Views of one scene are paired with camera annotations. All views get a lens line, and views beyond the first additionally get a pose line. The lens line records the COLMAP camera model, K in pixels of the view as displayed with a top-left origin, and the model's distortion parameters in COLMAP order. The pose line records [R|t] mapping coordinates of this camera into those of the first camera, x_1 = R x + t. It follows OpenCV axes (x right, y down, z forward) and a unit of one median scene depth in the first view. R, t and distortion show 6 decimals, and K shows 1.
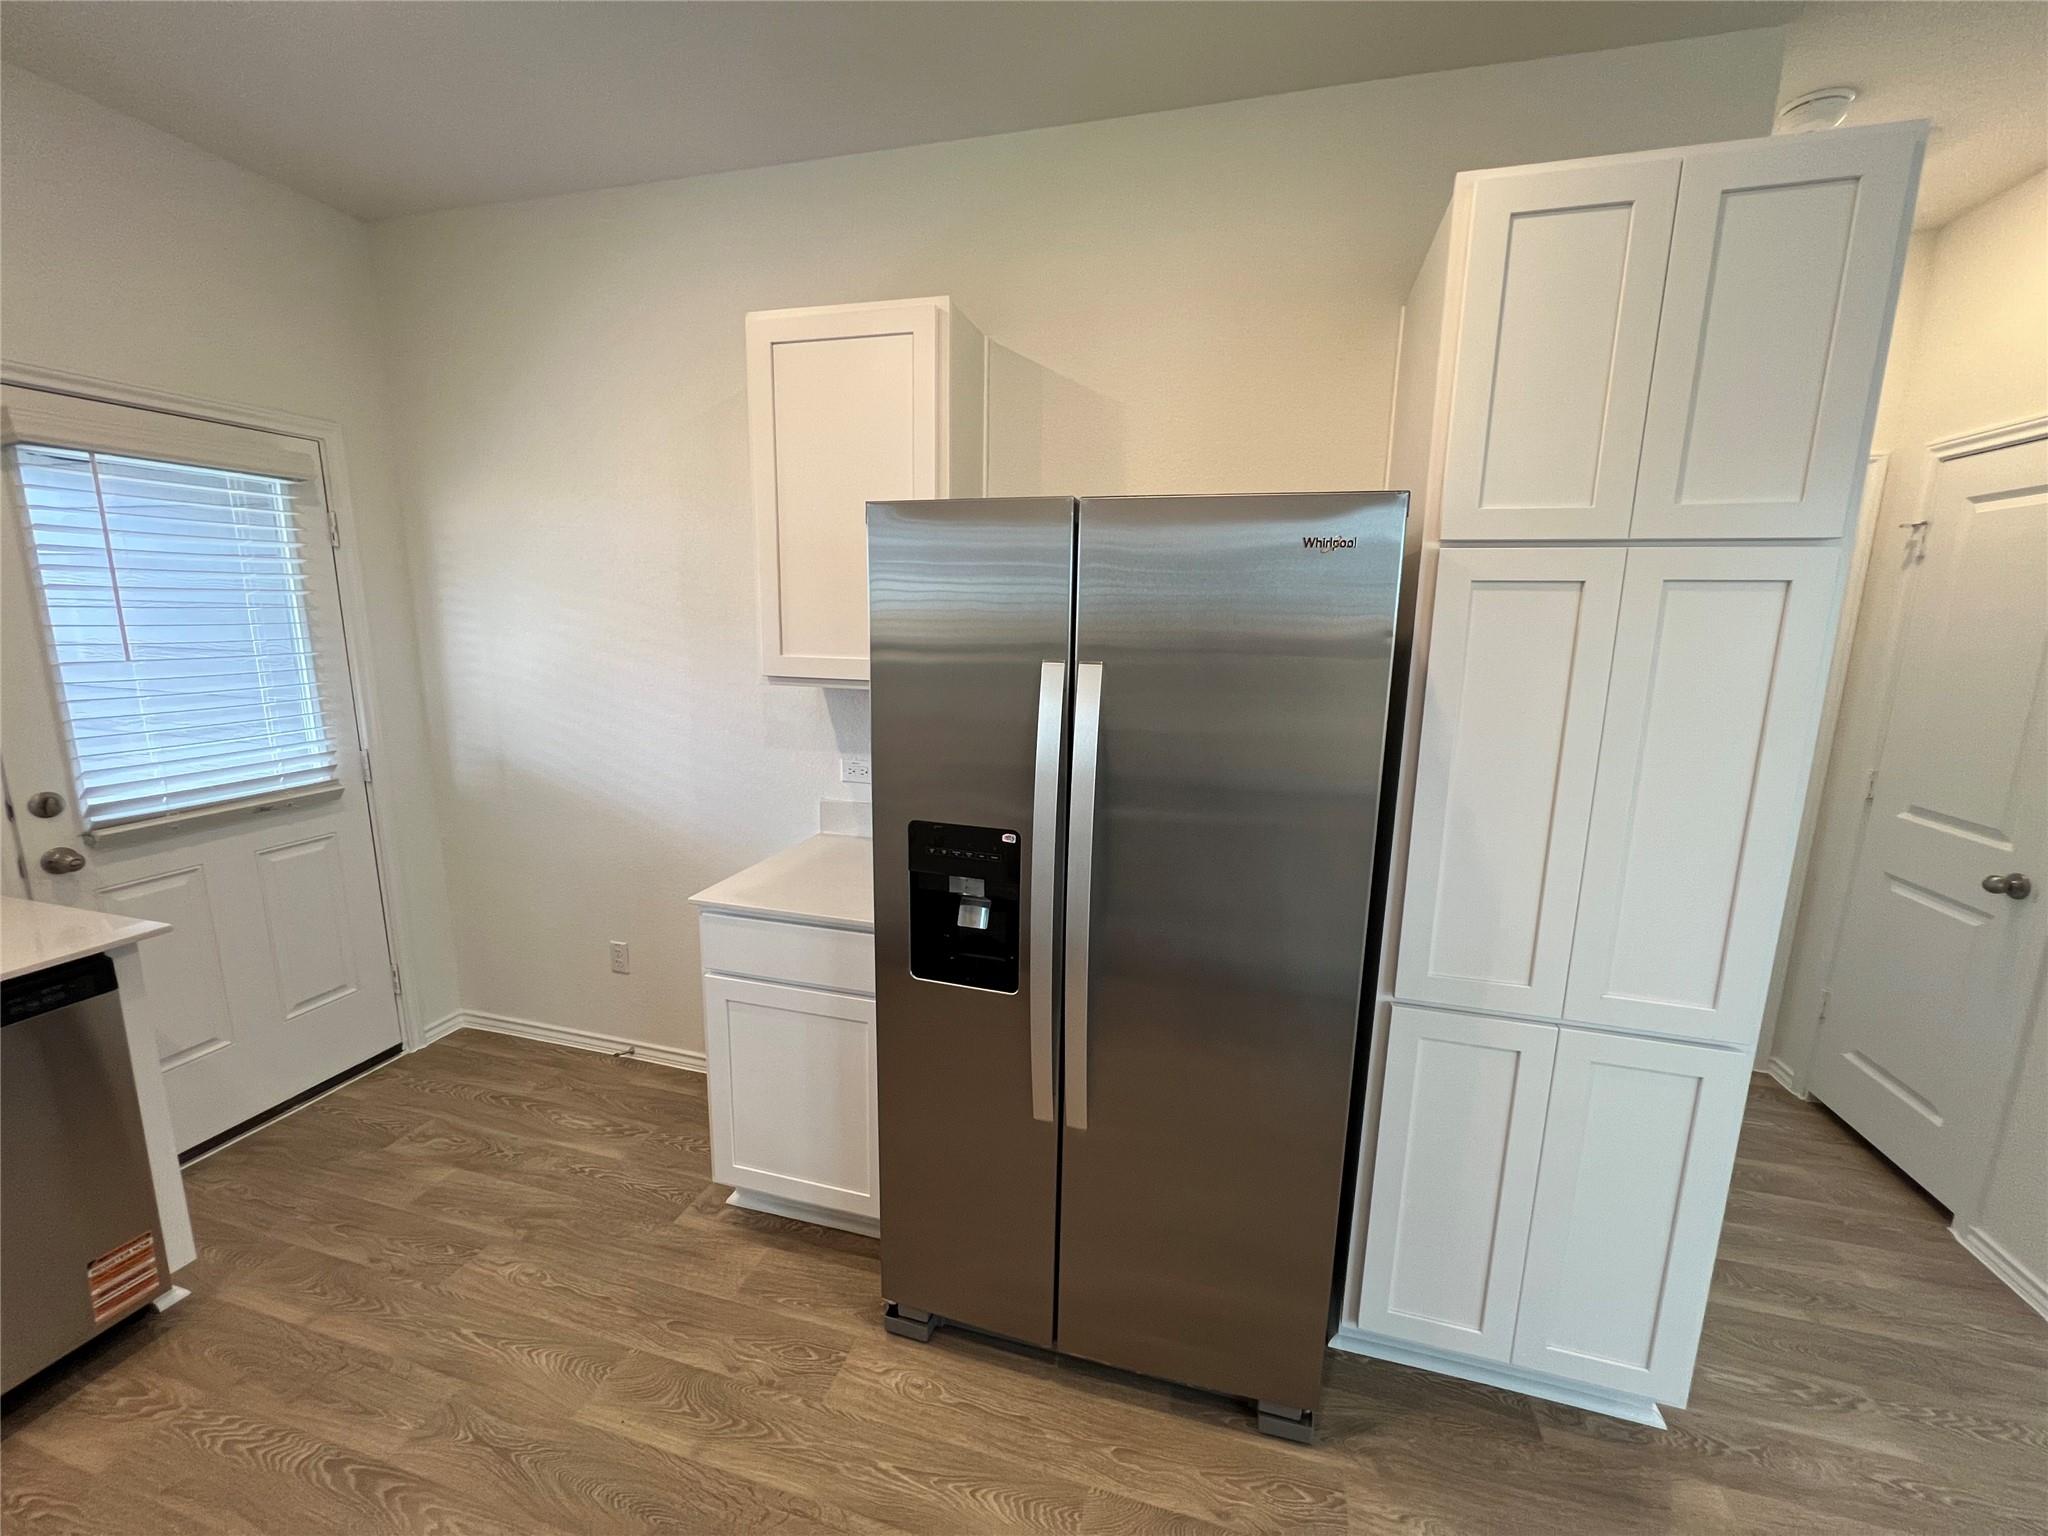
lens RADIAL K [[833.6, 0, 1020.9], [0, 833.6, 768.7], [0, 0, 1]] dist [-0.002487, 0.000201]
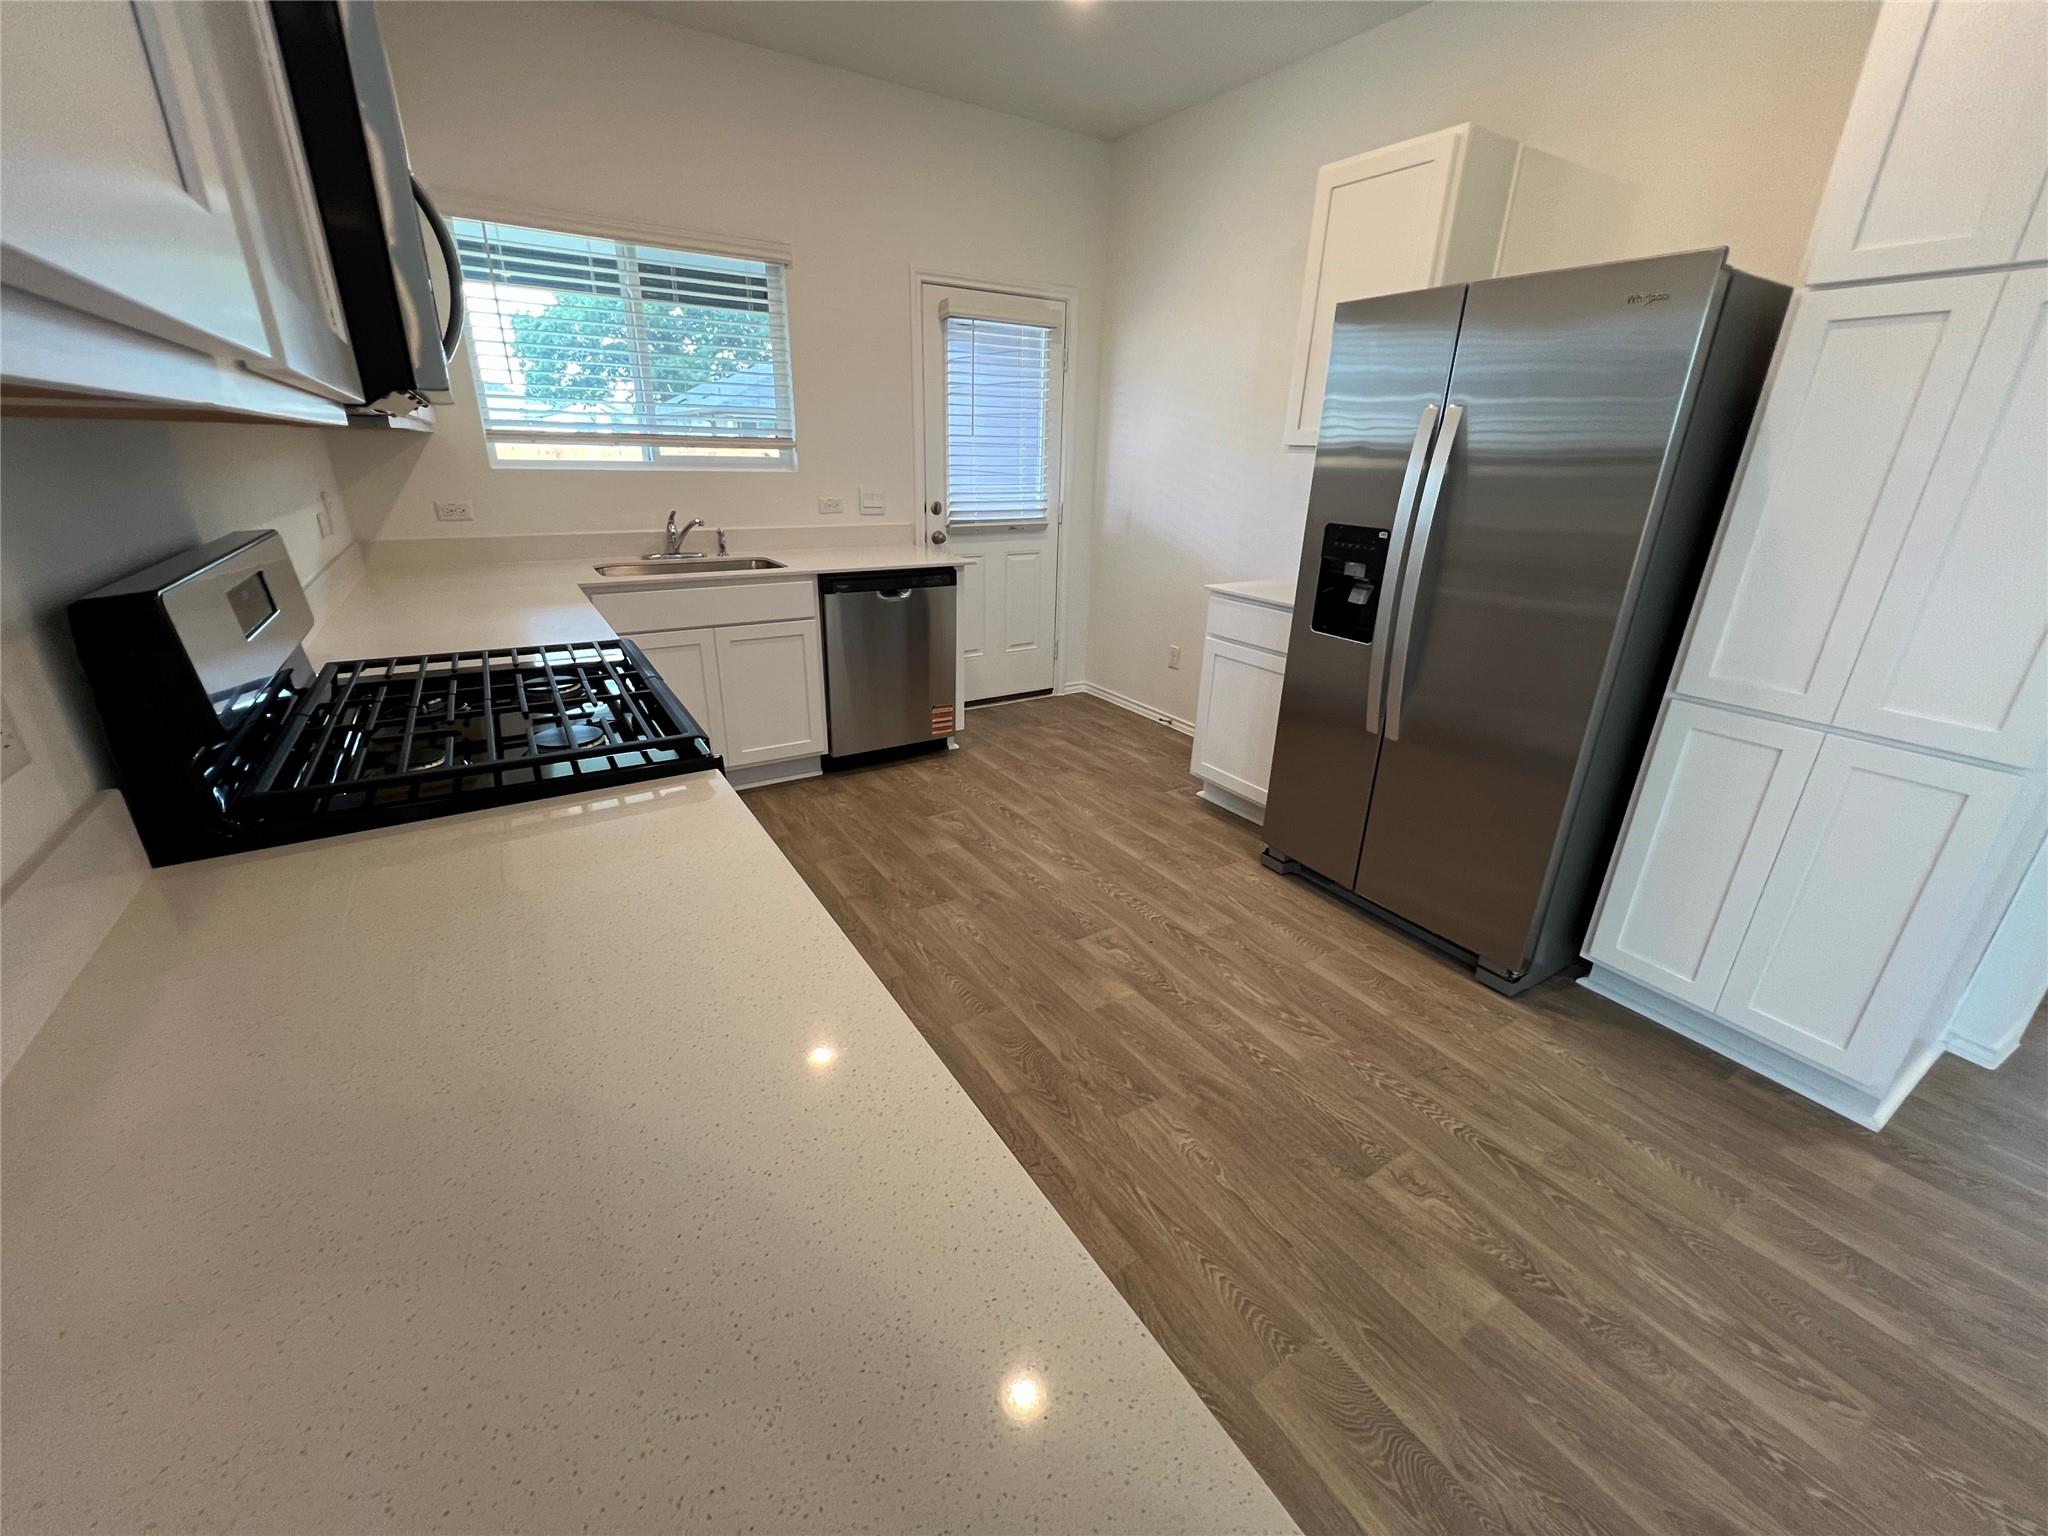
lens RADIAL K [[819.4, 0, 1018.4], [0, 819.4, 772.7], [0, 0, 1]] dist [0.000090, 0.000084]
pose [[0.747569, 0.246532, -0.616736, 0.398607], [-0.133234, 0.965349, 0.224388, 0.197000], [0.650684, -0.085575, 0.754511, -0.462123]]
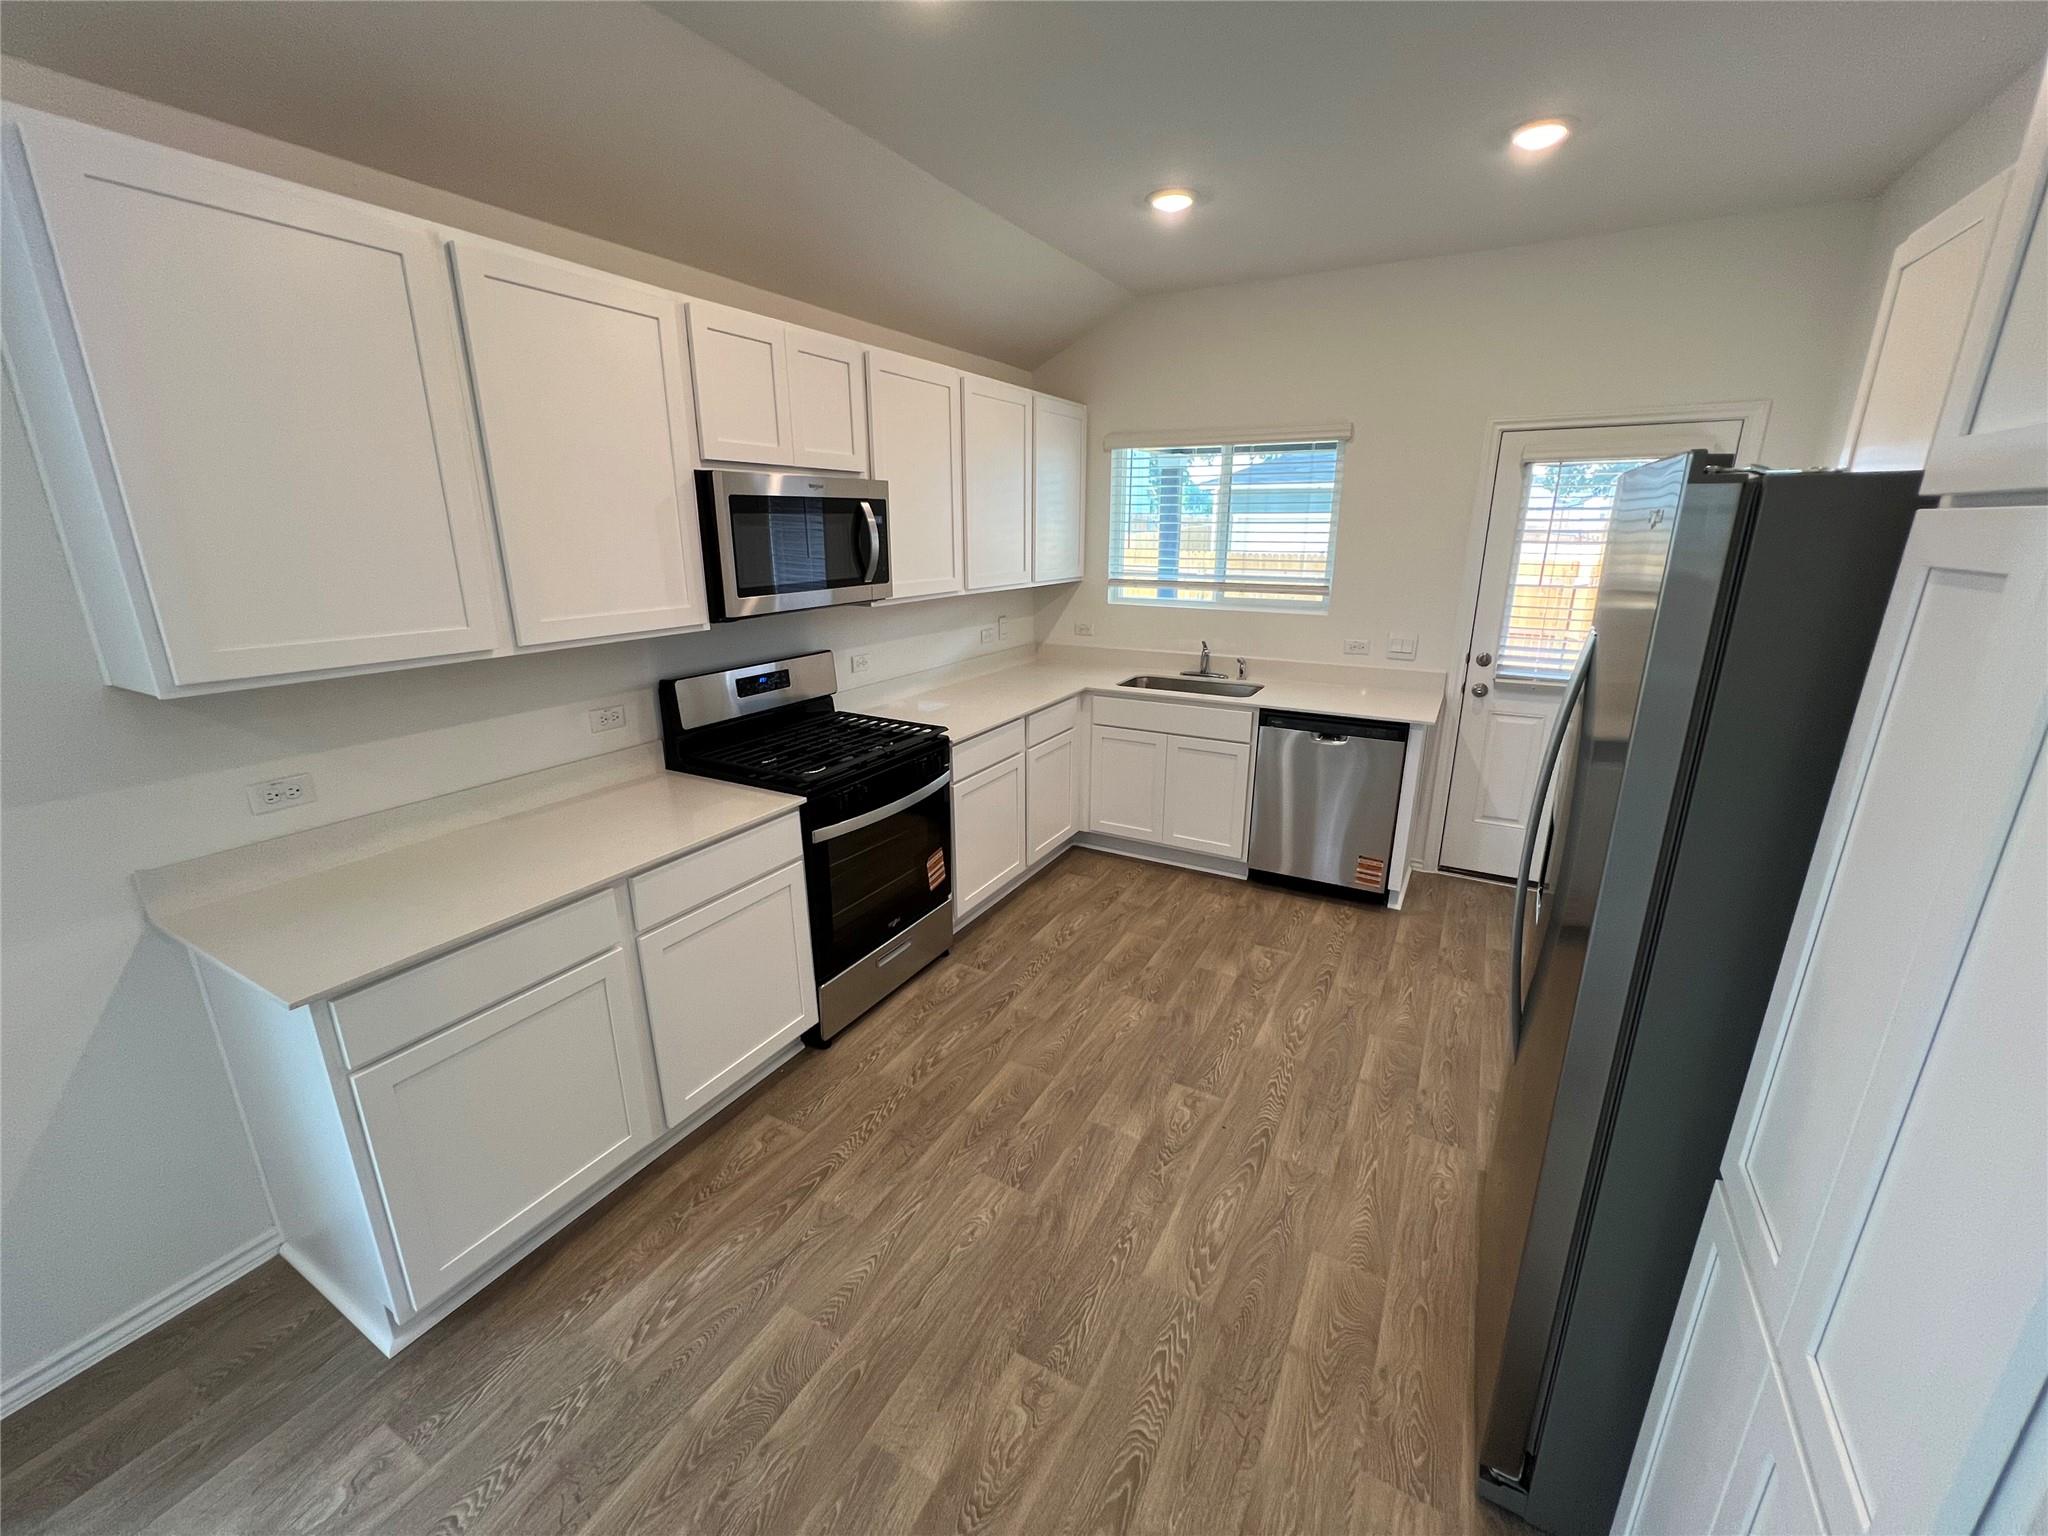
lens RADIAL K [[826.5, 0, 1022.0], [0, 826.5, 770.9], [0, 0, 1]] dist [-0.000559, 0.000282]
pose [[-0.236794, 0.263735, -0.935079, 0.915152], [-0.176973, 0.934641, 0.308427, -0.115252], [0.955306, 0.238517, -0.174643, 0.391740]]
